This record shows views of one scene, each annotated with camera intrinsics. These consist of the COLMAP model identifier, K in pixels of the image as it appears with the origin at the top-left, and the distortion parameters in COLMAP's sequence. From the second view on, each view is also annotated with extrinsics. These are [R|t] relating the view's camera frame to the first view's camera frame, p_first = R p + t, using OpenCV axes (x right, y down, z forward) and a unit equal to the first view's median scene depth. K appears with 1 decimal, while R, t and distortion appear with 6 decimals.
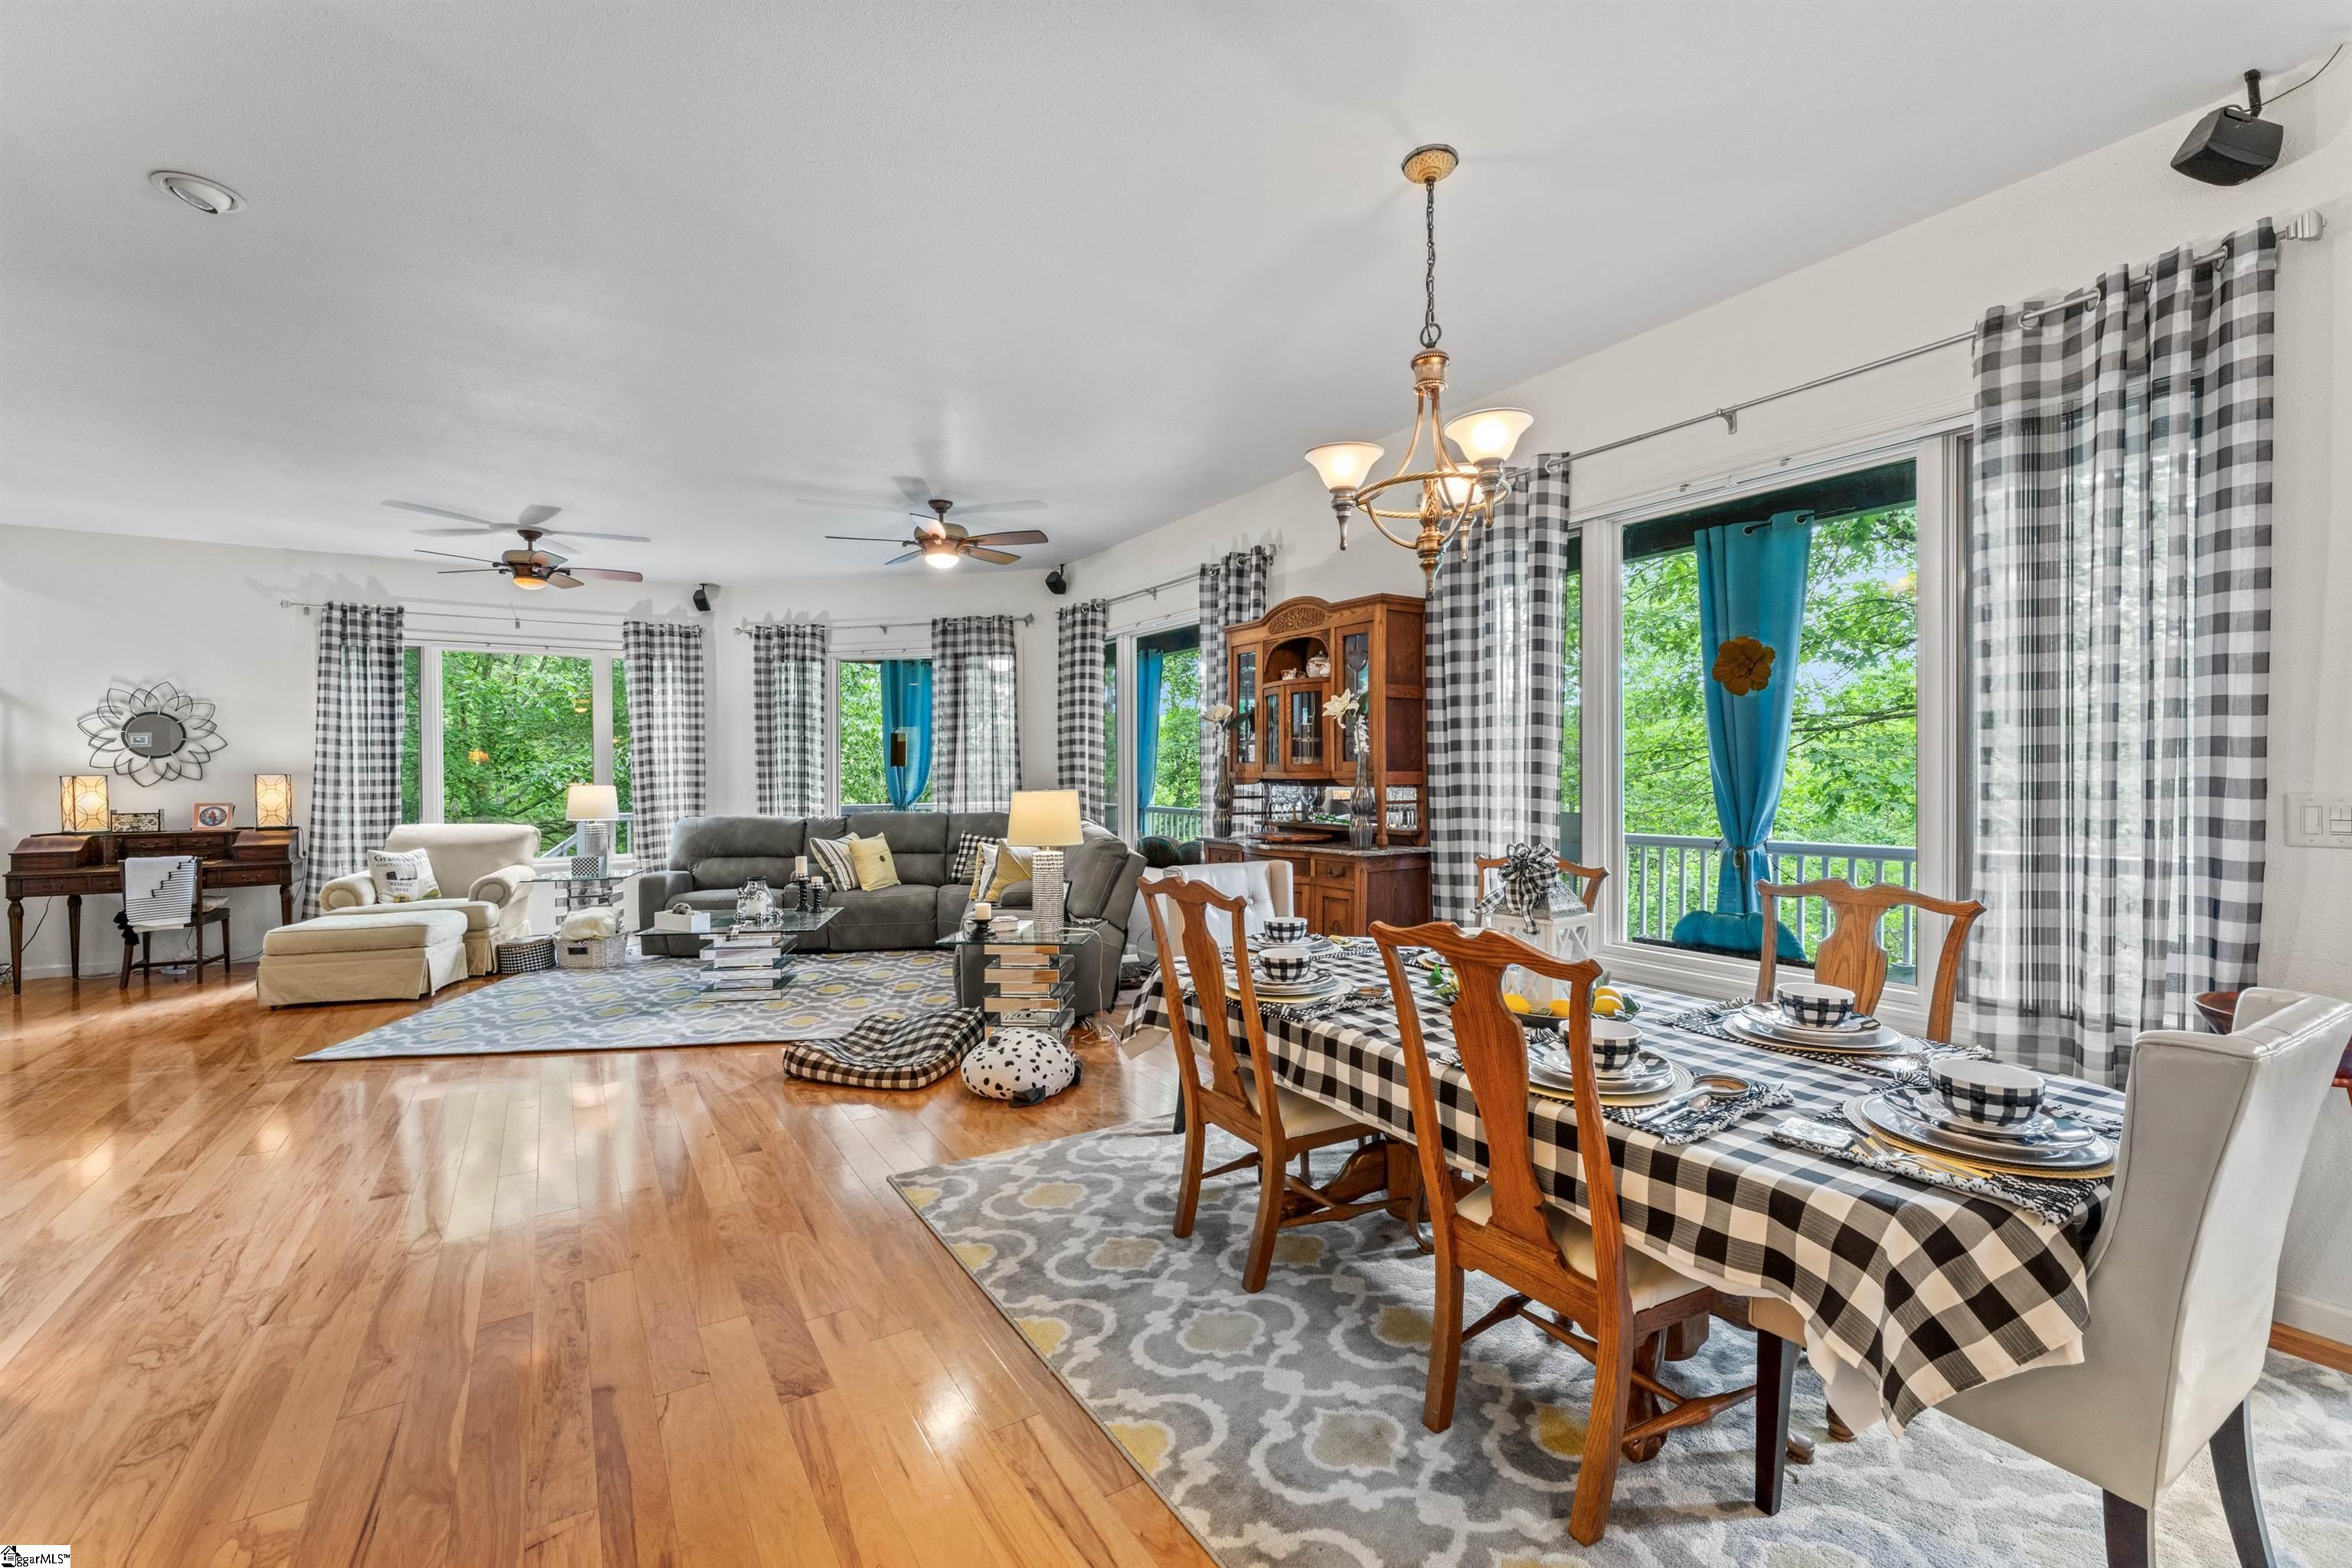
lens RADIAL K [[993.1, 0, 1168.8], [0, 993.1, 783.6], [0, 0, 1]] dist [-0.001614, 0.000087]
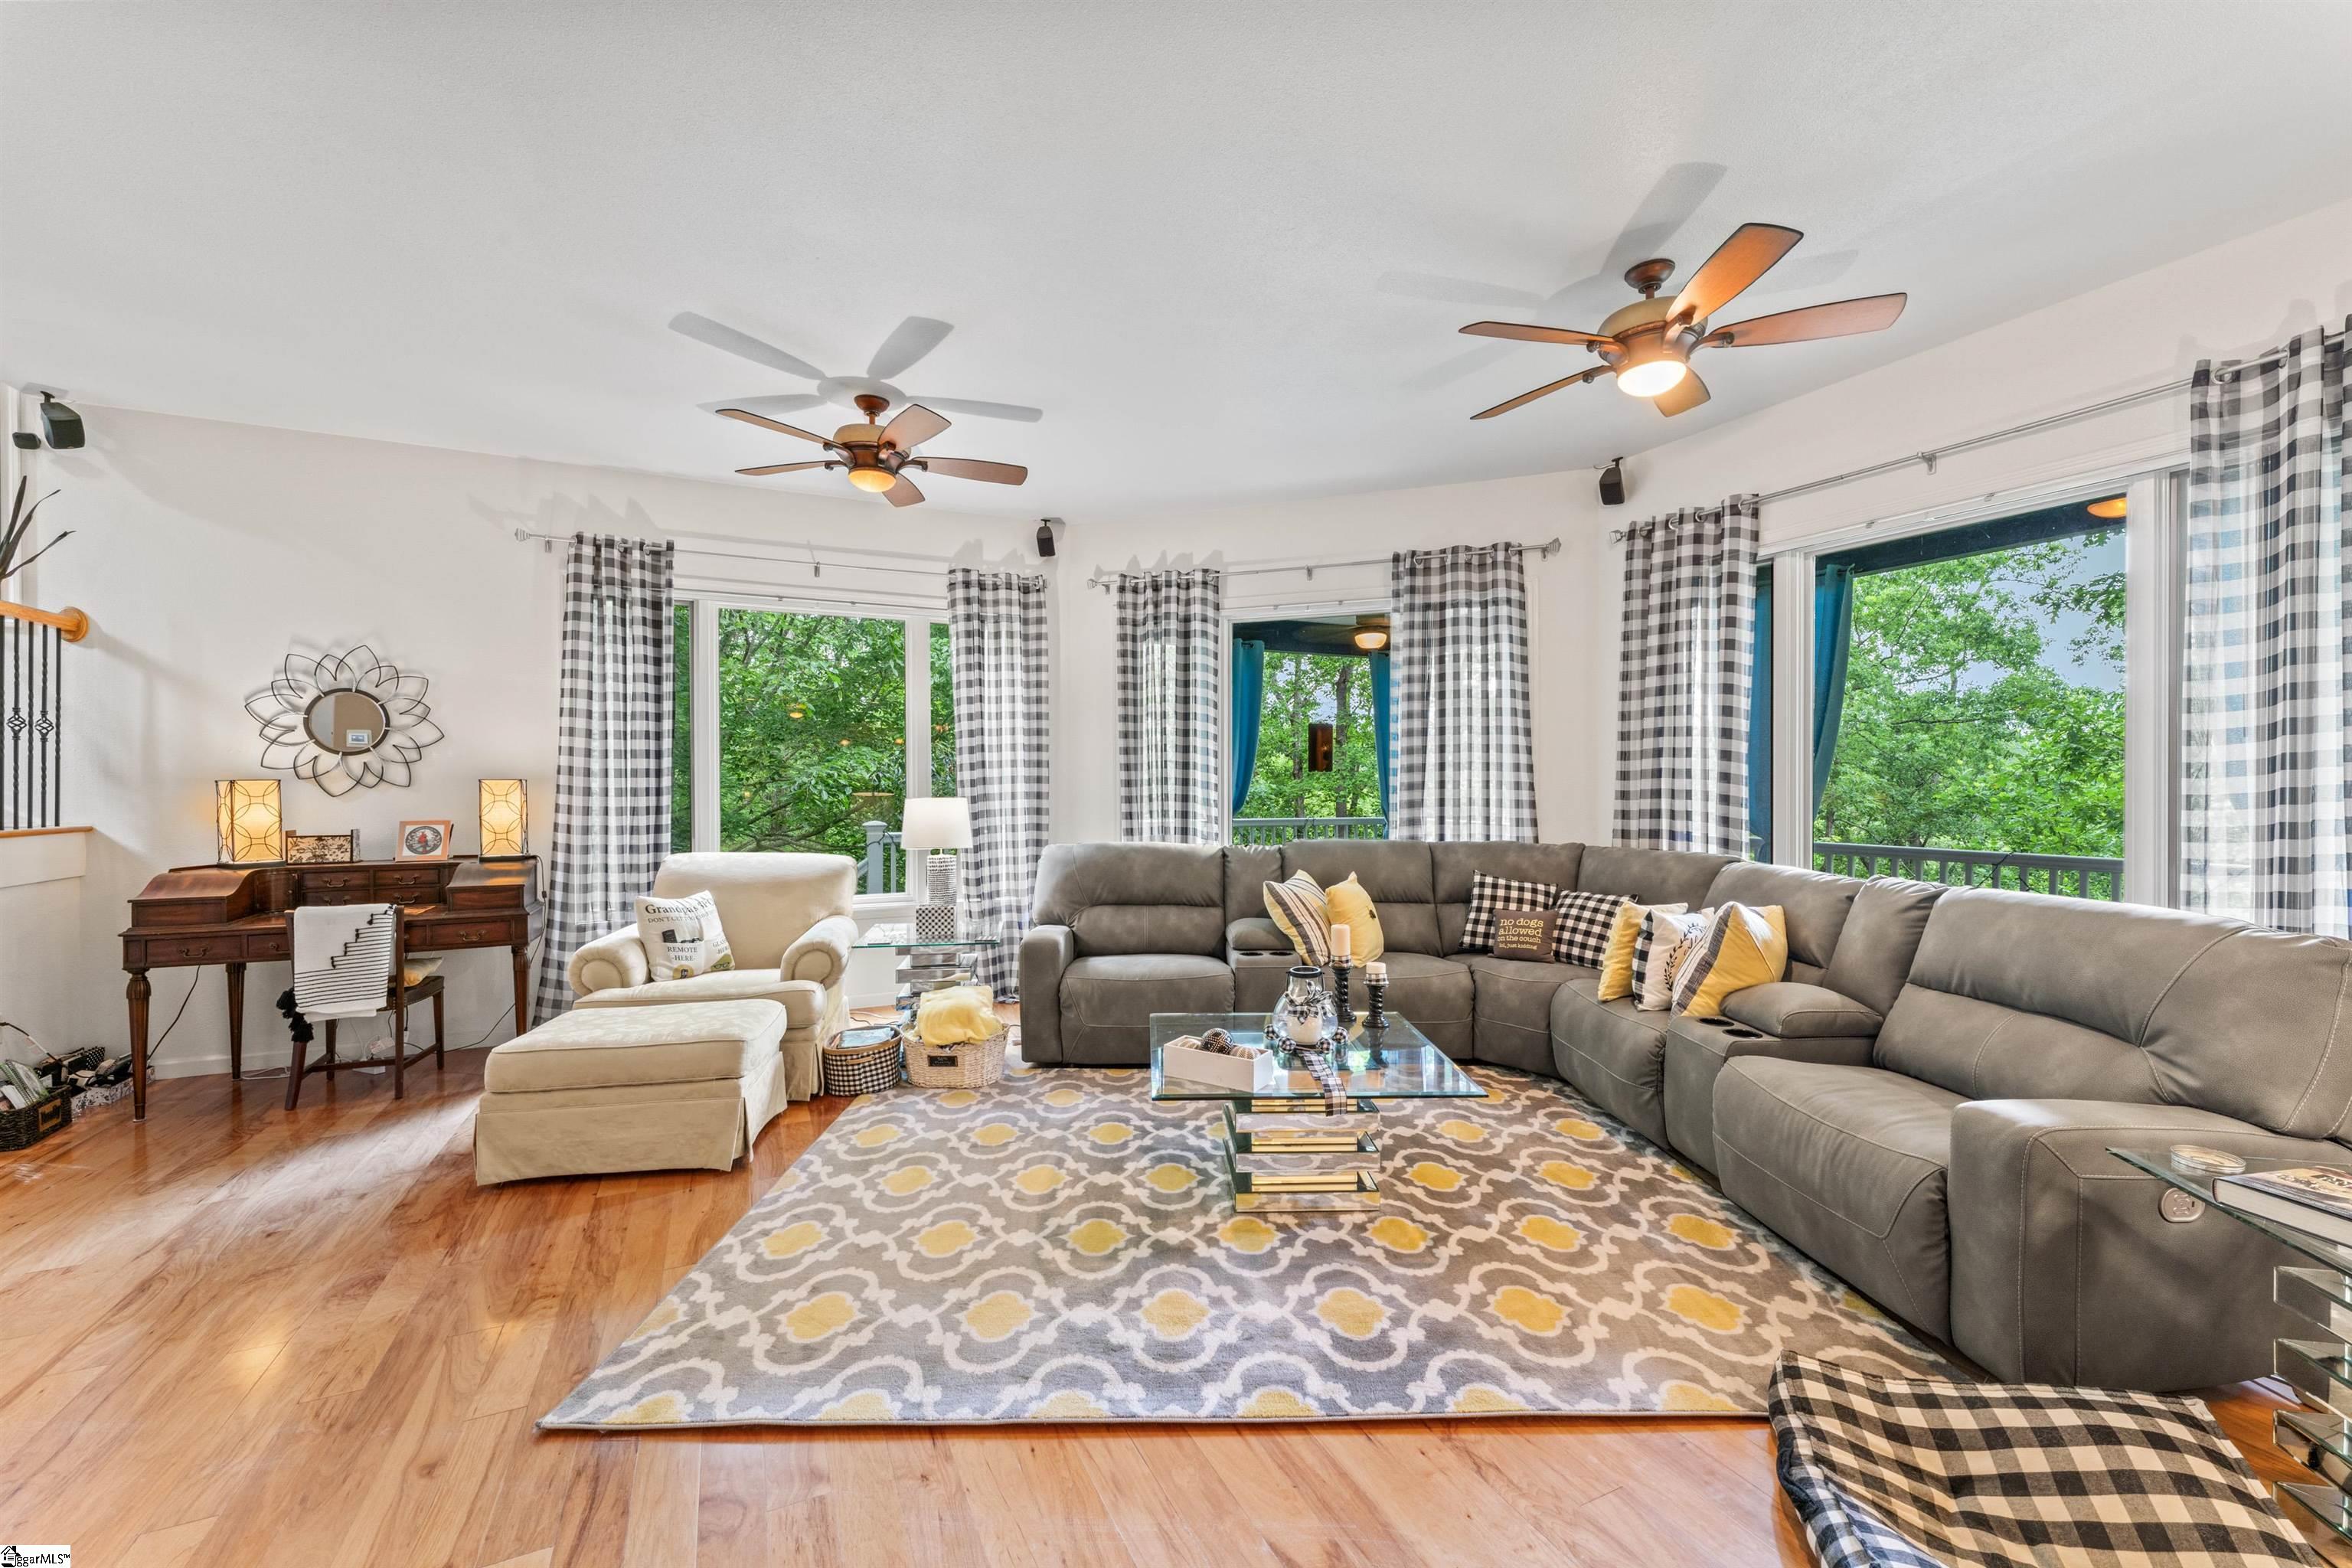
lens RADIAL K [[936.6, 0, 1173.4], [0, 936.6, 791.9], [0, 0, 1]] dist [-0.003517, -0.000447]
pose [[0.993267, 0.004286, -0.115770, -0.353741], [-0.004468, 0.999989, -0.001312, -0.001687], [0.115763, 0.001820, 0.993275, 0.395525]]
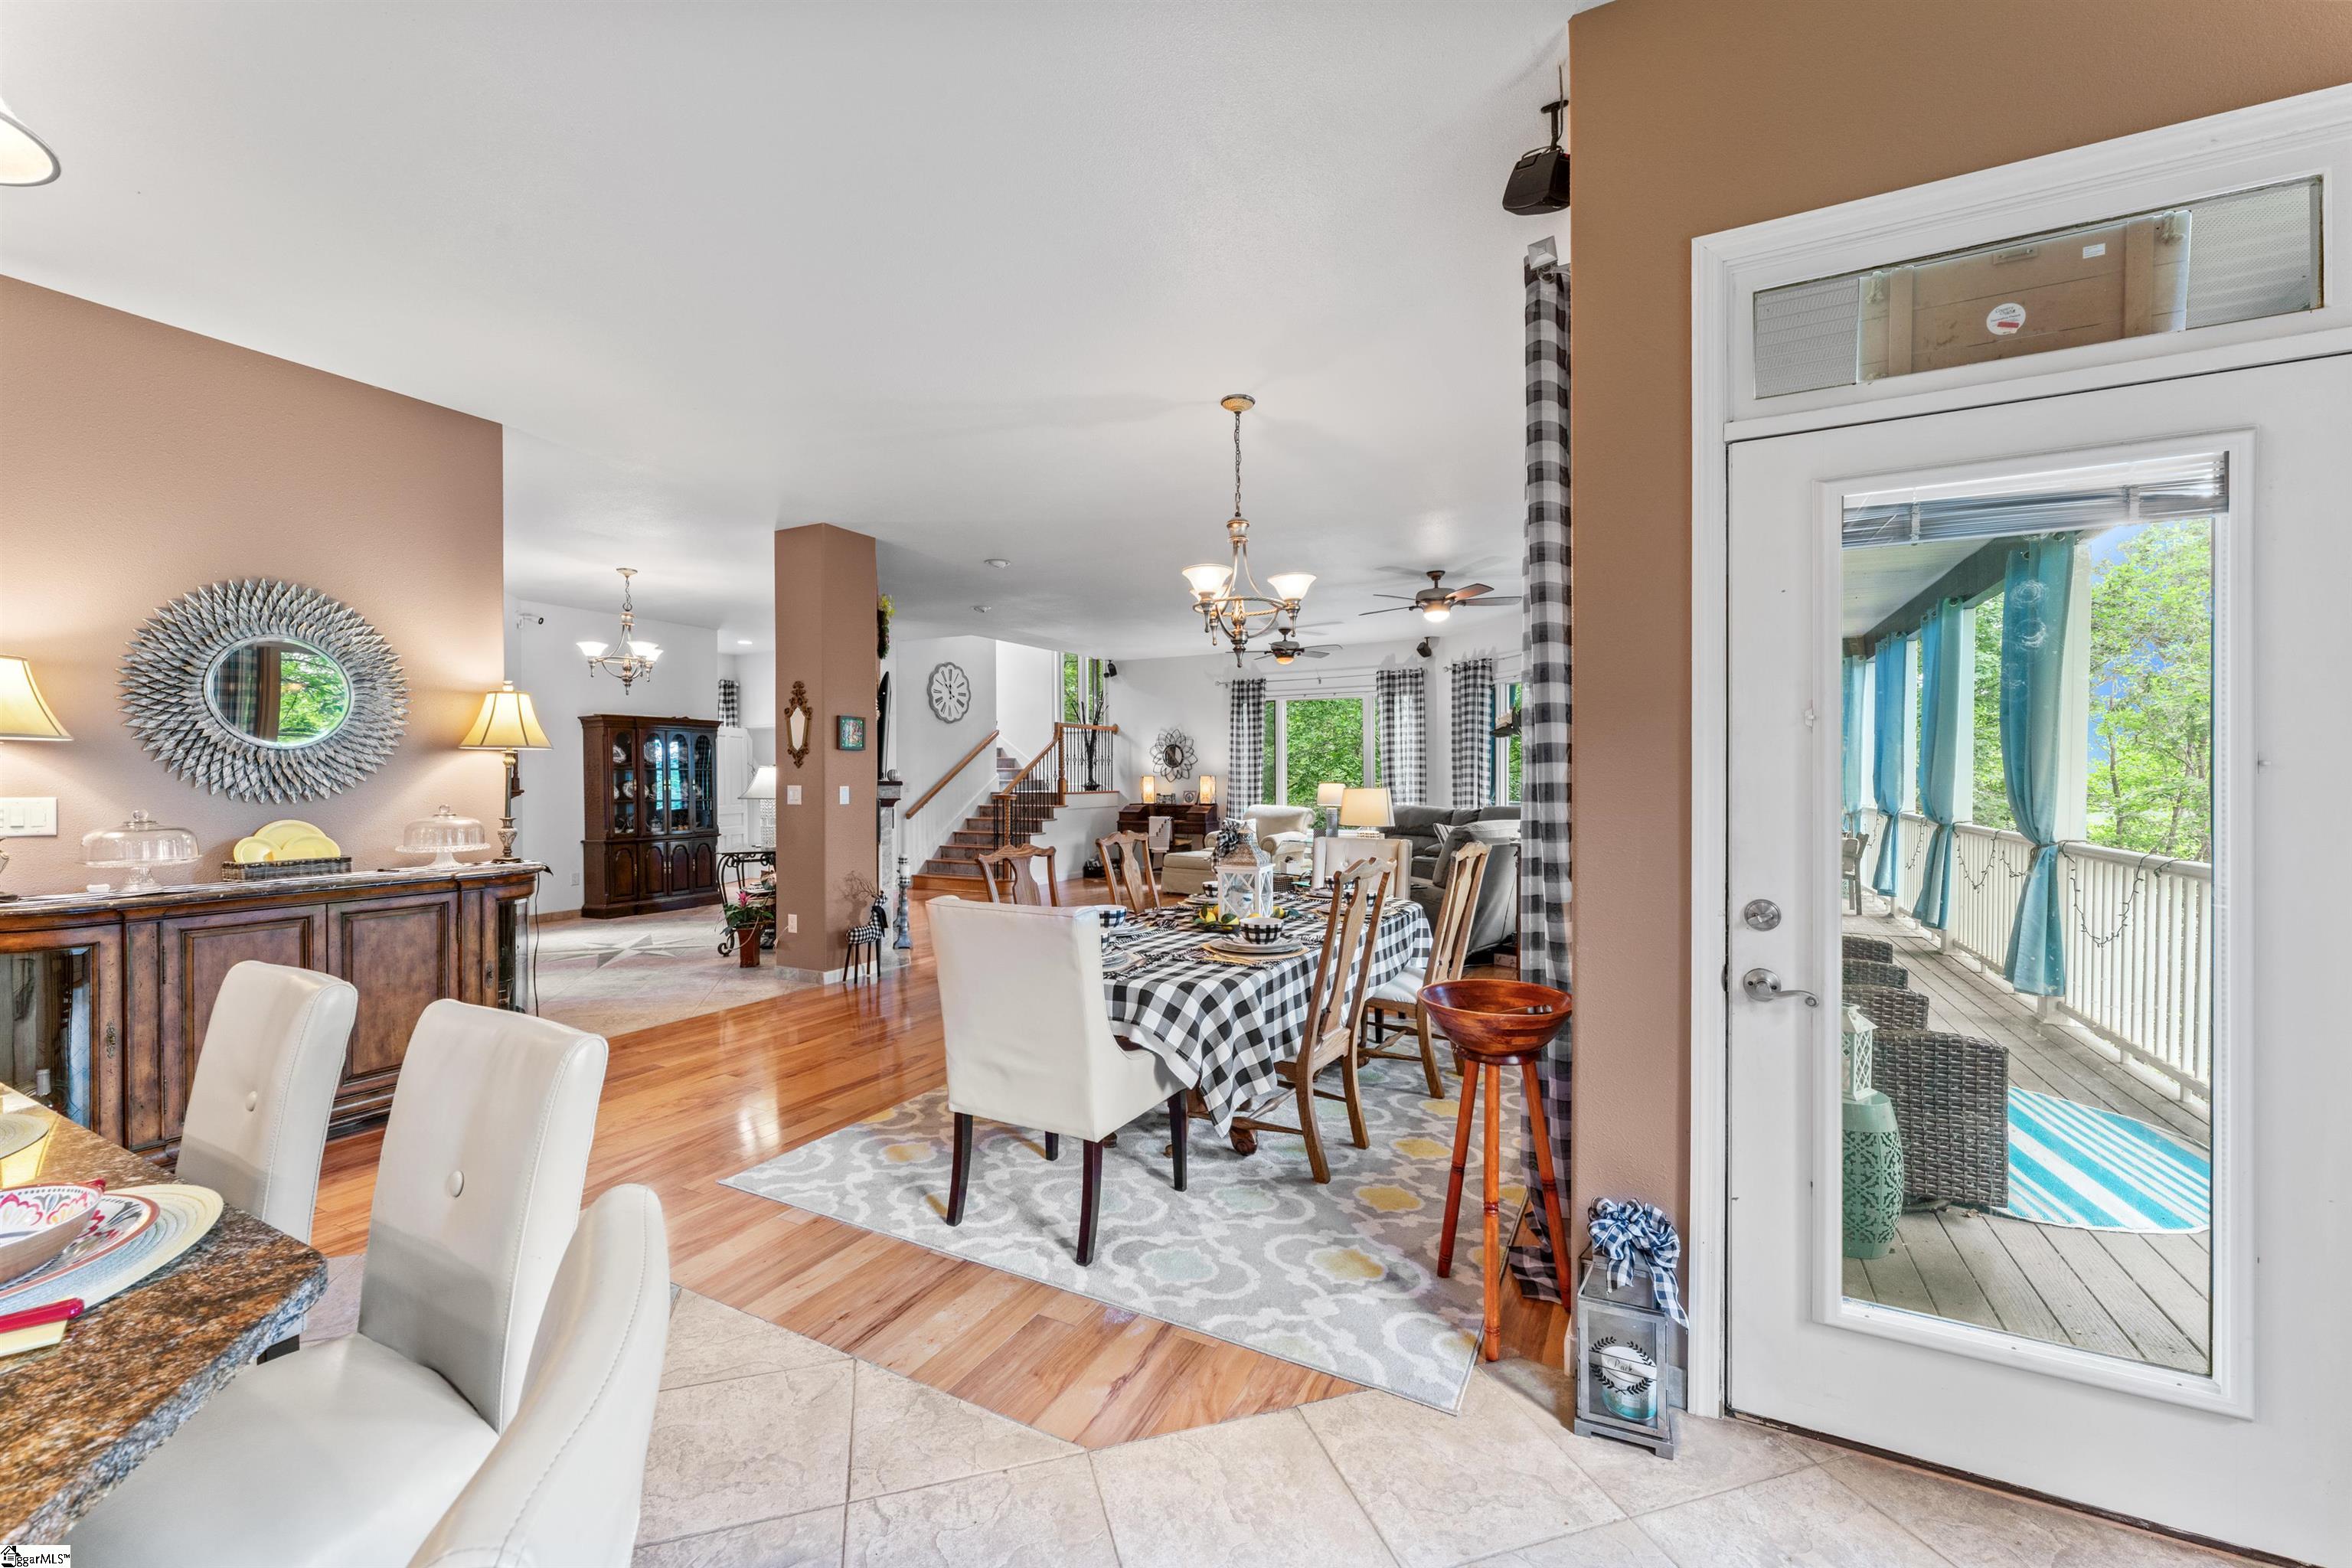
lens RADIAL K [[936.6, 0, 1174.4], [0, 936.6, 785.4], [0, 0, 1]] dist [-0.003517, -0.000447]
pose [[0.504503, 0.008218, -0.863371, 0.574152], [-0.006611, 0.999962, 0.005655, -0.000161], [0.863384, 0.002855, 0.504539, 0.046646]]
